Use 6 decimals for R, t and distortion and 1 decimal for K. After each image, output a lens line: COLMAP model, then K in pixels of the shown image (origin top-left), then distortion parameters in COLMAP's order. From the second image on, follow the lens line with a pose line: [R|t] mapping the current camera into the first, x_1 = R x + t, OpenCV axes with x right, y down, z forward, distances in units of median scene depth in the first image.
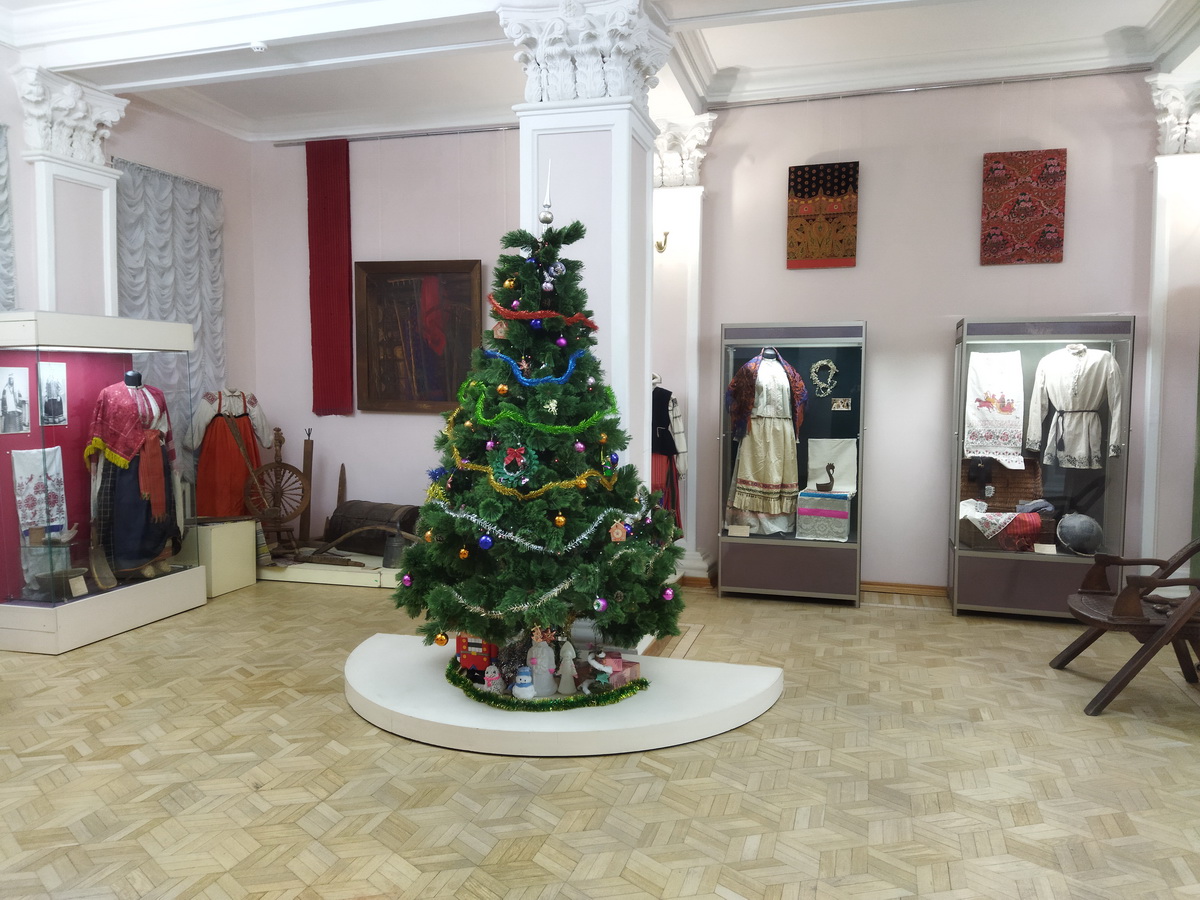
lens RADIAL K [[893.0, 0, 603.2], [0, 893.0, 447.0], [0, 0, 1]] dist [0.107787, -0.145543]
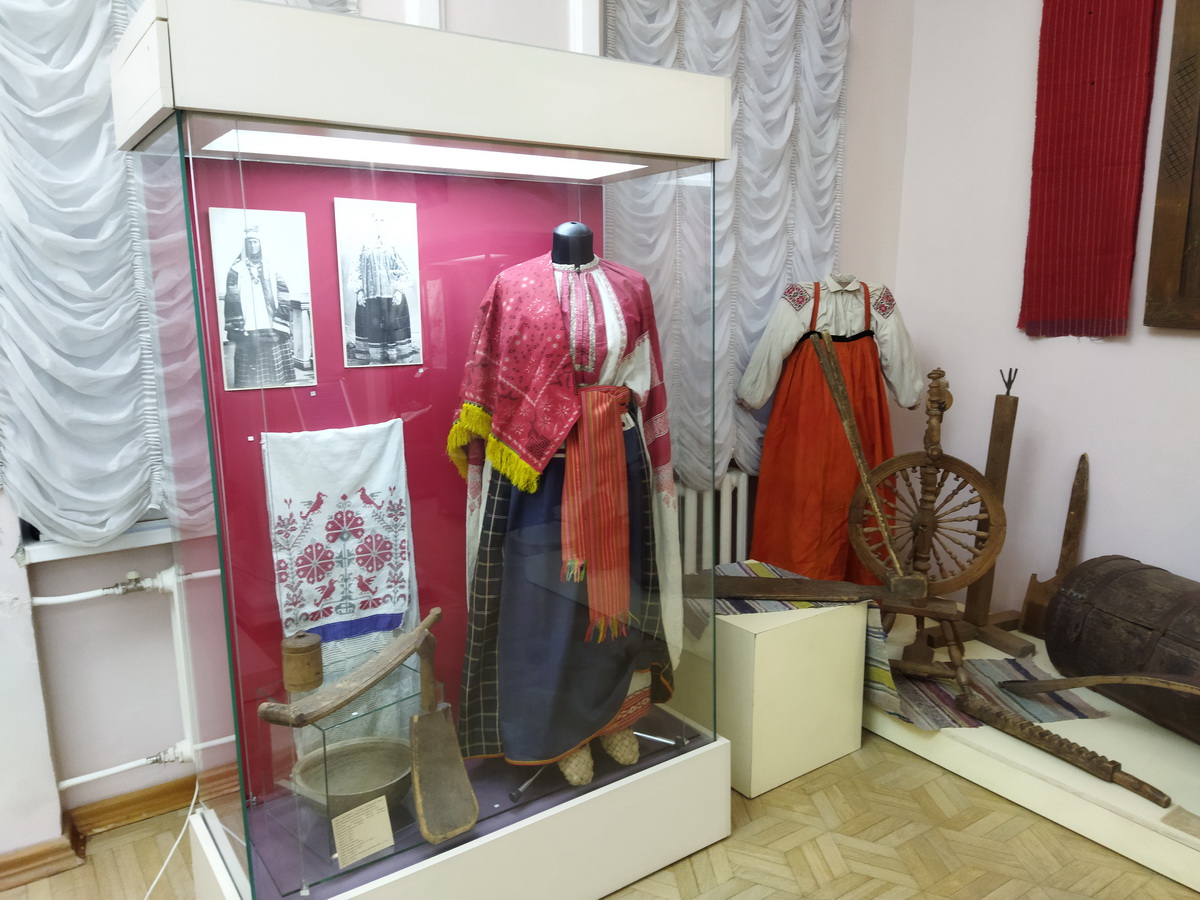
lens RADIAL K [[893.0, 0, 603.2], [0, 893.0, 447.0], [0, 0, 1]] dist [0.107787, -0.145543]
pose [[0.780045, 0.107903, -0.616349, -0.249767], [-0.038777, 0.991462, 0.124498, -0.035857], [0.624521, -0.073214, 0.777569, 0.655861]]
